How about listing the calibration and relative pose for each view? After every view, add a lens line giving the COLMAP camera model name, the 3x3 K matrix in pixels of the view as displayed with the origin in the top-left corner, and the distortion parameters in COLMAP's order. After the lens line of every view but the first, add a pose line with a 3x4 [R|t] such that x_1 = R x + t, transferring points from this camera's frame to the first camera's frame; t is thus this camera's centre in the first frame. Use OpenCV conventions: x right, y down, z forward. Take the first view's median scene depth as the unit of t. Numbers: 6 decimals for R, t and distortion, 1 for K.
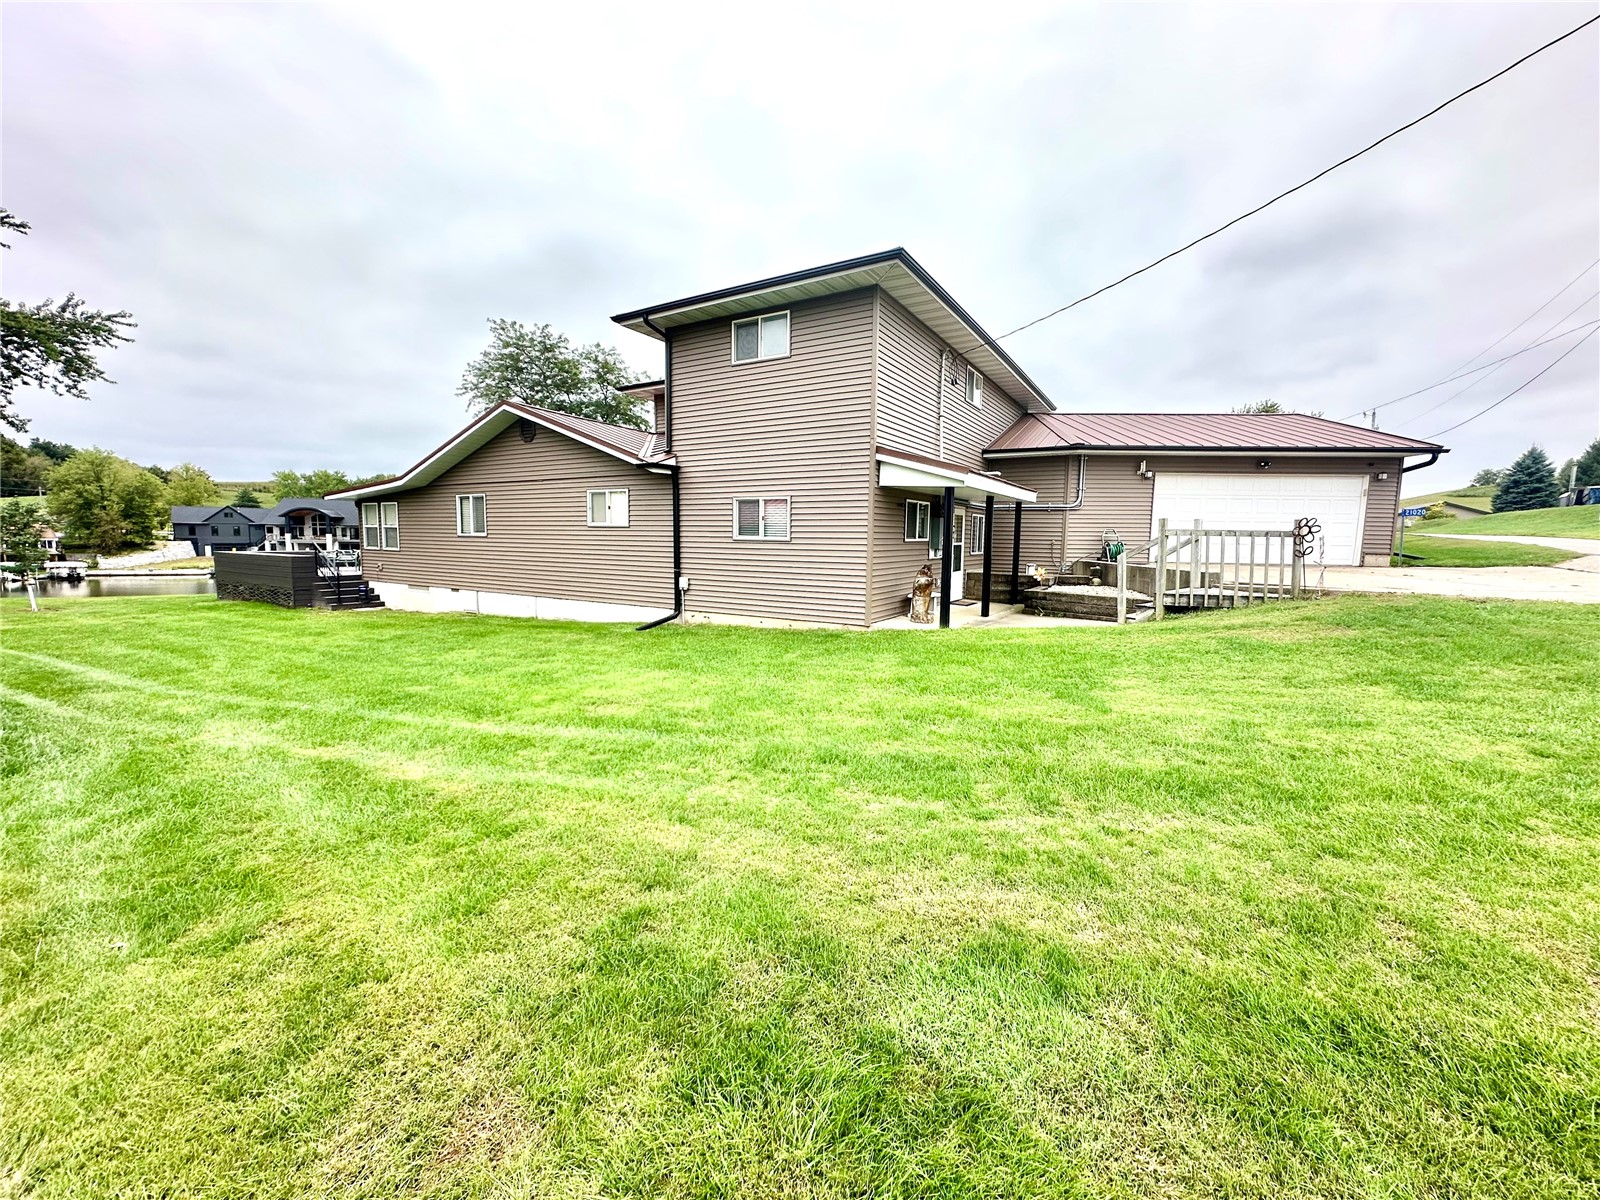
lens RADIAL K [[638.0, 0, 800.0], [0, 638.0, 600.0], [0, 0, 1]] dist [-0.001755, -0.000169]
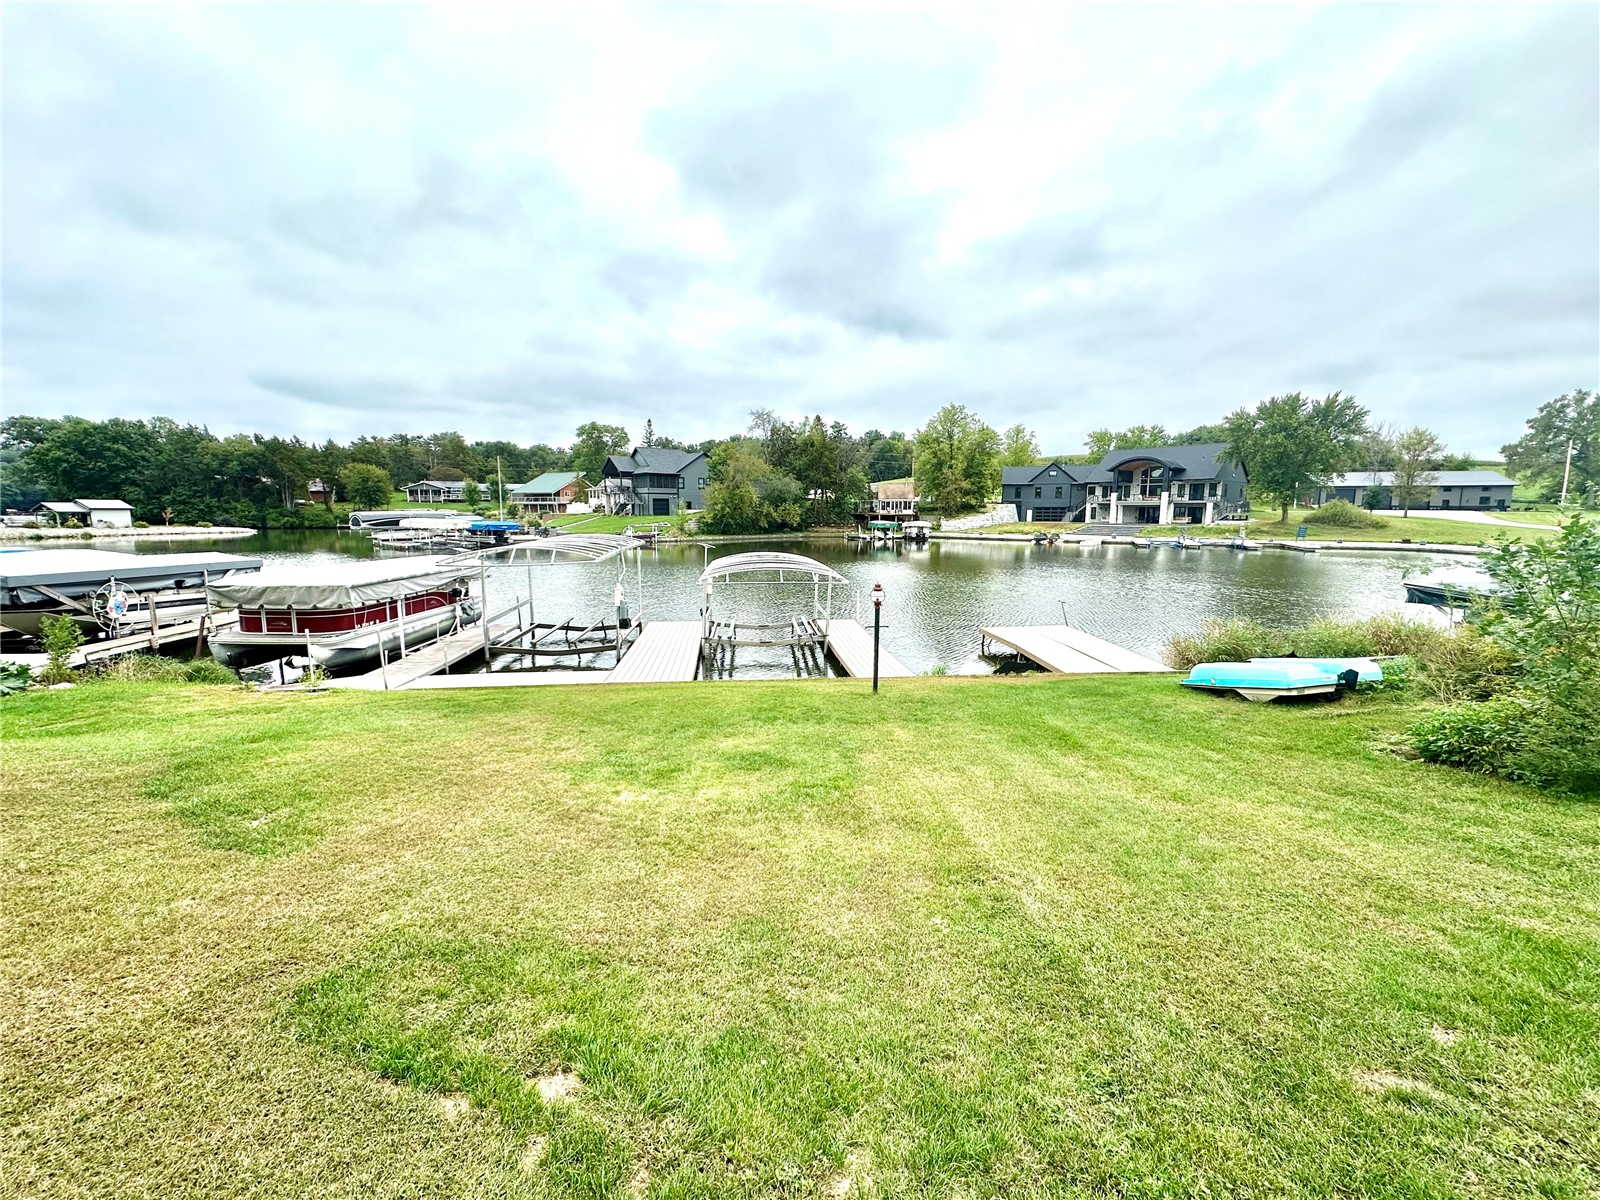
lens RADIAL K [[638.0, 0, 800.0], [0, 638.0, 600.0], [0, 0, 1]] dist [-0.001755, -0.000169]
pose [[0.491375, 0.108171, -0.864205, -0.365700], [-0.086883, 0.993396, 0.074941, 0.000130], [0.866604, 0.038261, 0.497528, 0.343576]]
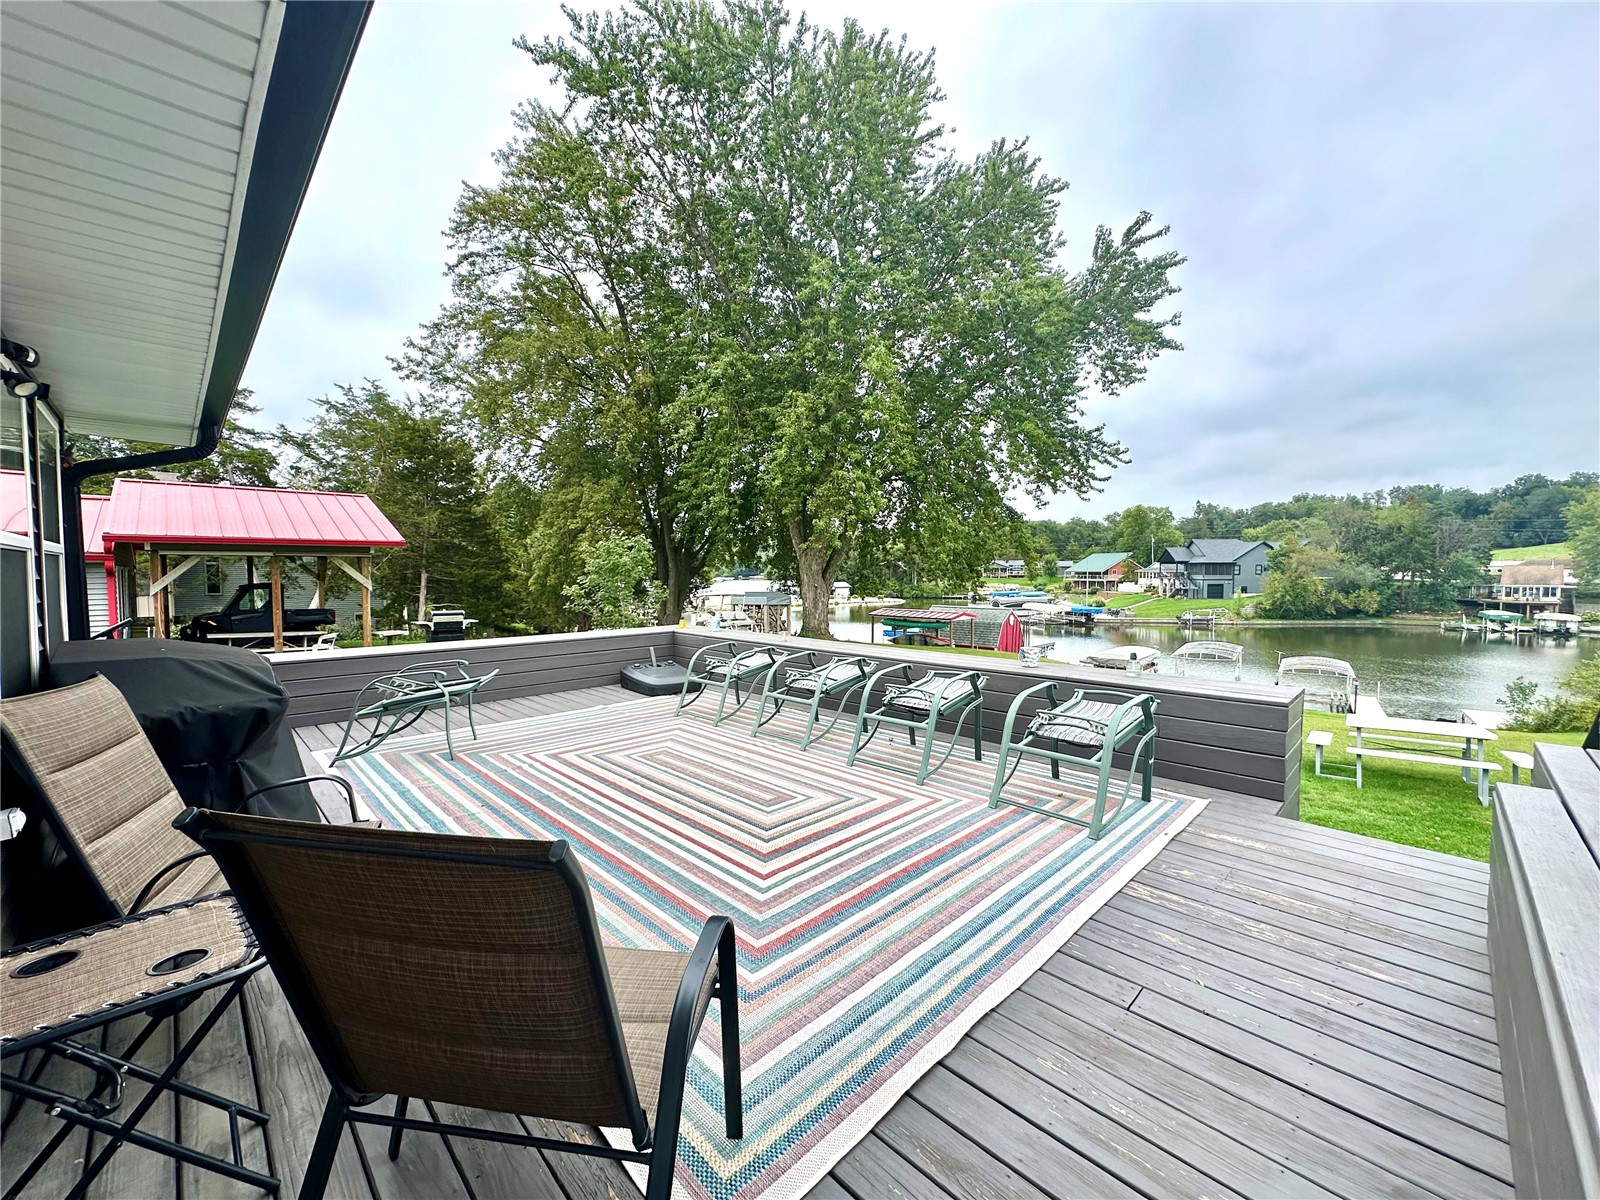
lens RADIAL K [[638.0, 0, 800.0], [0, 638.0, 600.0], [0, 0, 1]] dist [-0.001755, -0.000169]
pose [[-0.244690, 0.031915, -0.969076, -0.099427], [-0.100263, 0.993267, 0.058028, -0.023972], [0.964404, 0.111361, -0.239843, 0.221482]]
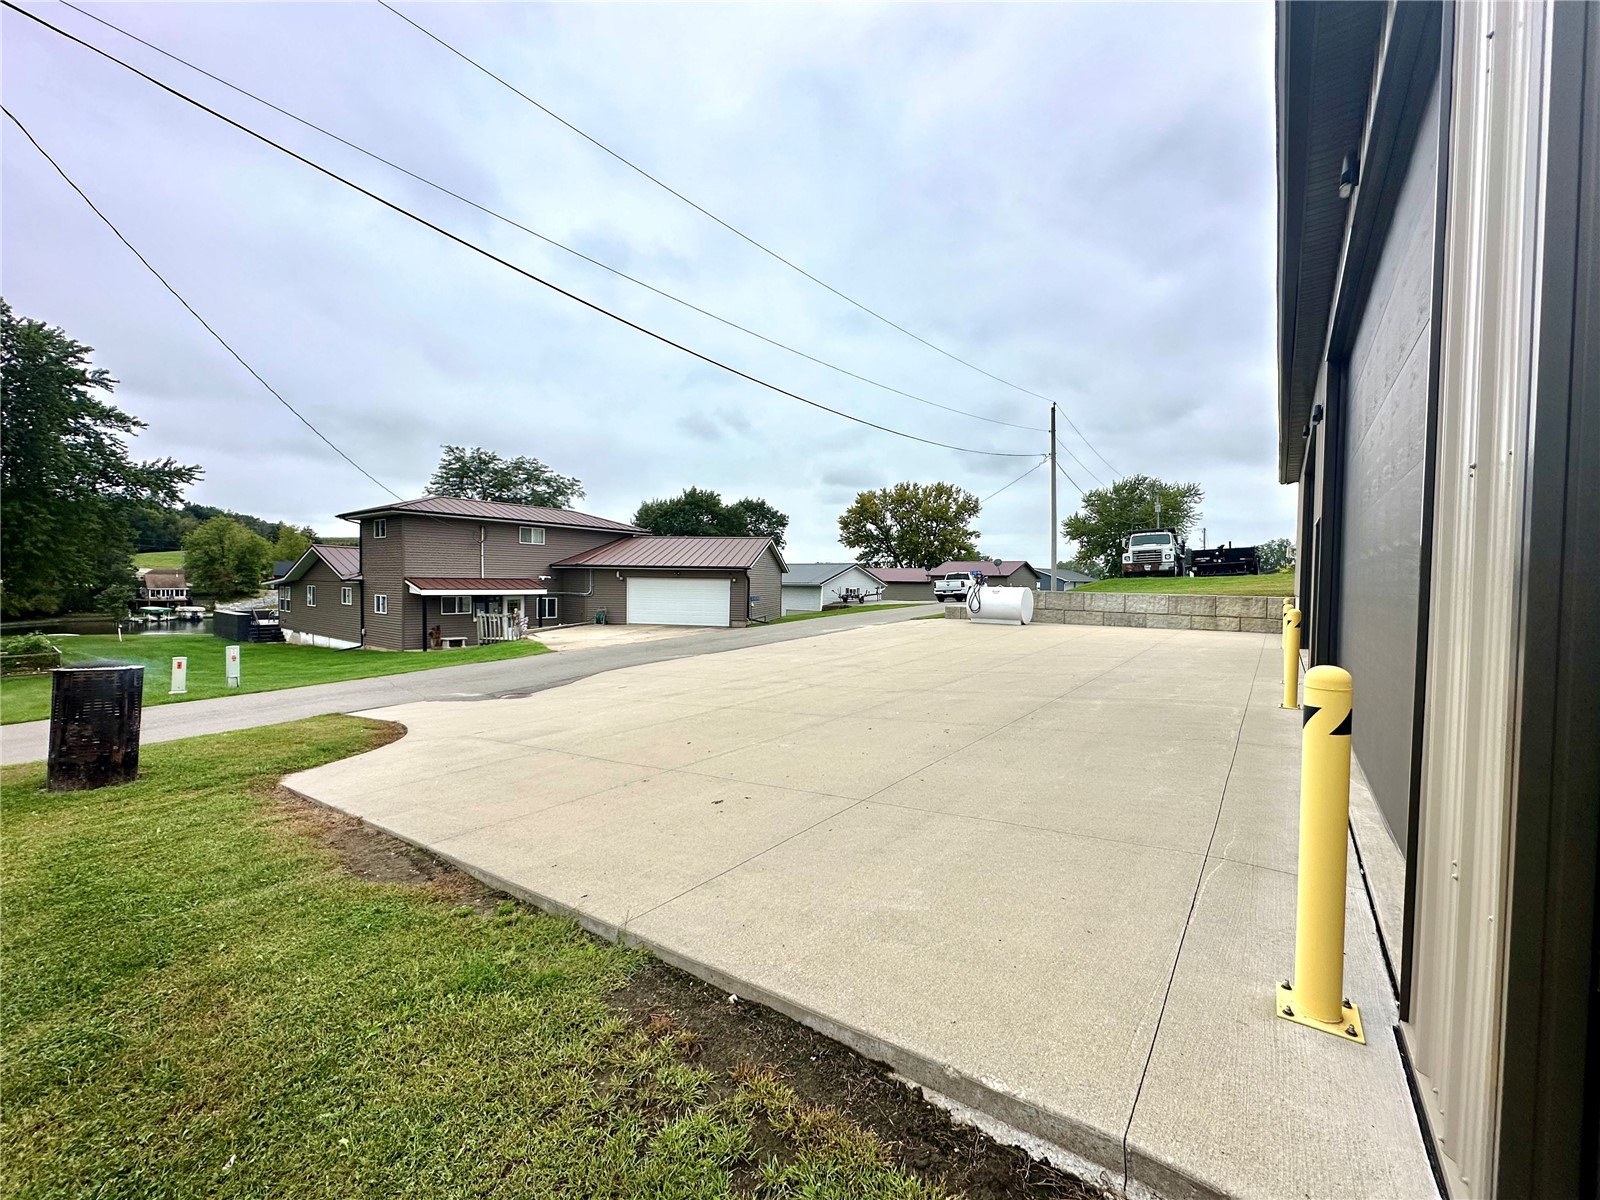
lens RADIAL K [[639.9, 0, 800.0], [0, 639.9, 600.0], [0, 0, 1]] dist [-0.003199, -0.000283]
pose [[0.993791, 0.006452, -0.111072, 0.183354], [-0.014408, 0.997374, -0.070981, -0.000260], [0.110322, 0.072141, 0.991274, -0.121571]]
